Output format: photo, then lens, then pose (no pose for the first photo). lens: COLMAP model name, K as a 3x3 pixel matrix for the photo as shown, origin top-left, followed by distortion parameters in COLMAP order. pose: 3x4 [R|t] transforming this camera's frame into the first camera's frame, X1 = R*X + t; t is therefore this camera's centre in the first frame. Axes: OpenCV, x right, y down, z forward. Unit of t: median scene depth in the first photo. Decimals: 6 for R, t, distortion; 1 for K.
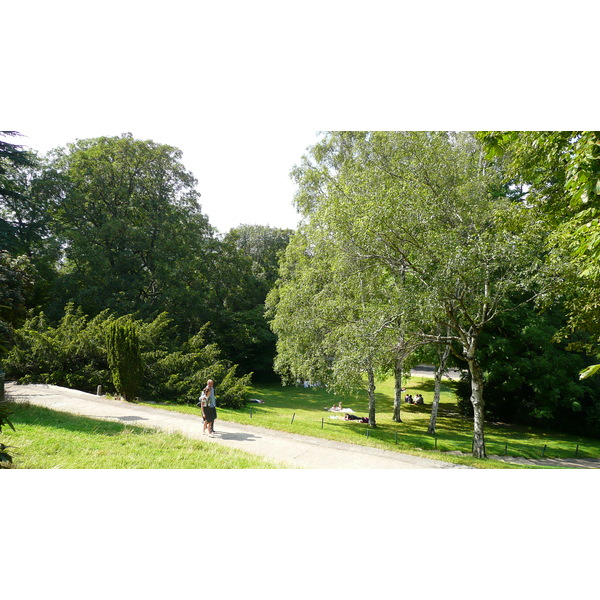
lens RADIAL K [[479.8, 0, 300.0], [0, 479.8, 300.0], [0, 0, 1]] dist [-0.012942, 0.001608]
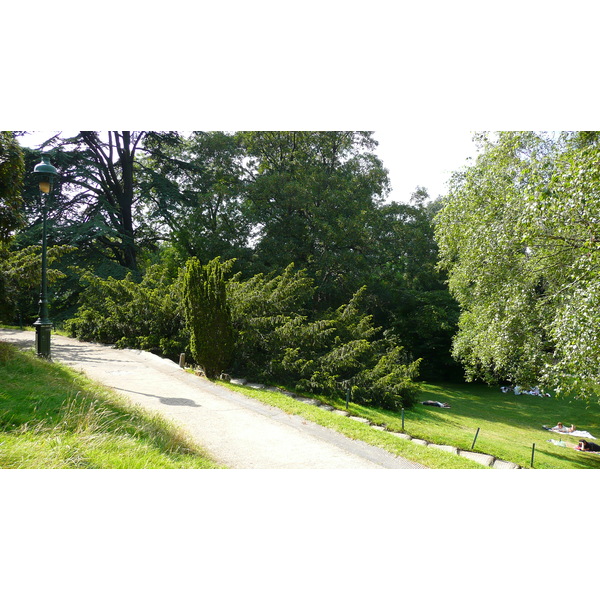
lens RADIAL K [[479.8, 0, 300.0], [0, 479.8, 300.0], [0, 0, 1]] dist [-0.012942, 0.001608]
pose [[0.907322, 0.017782, -0.420061, 0.027552], [-0.019484, 0.999810, 0.000238, 0.076889], [0.419985, 0.007968, 0.907496, 0.343163]]
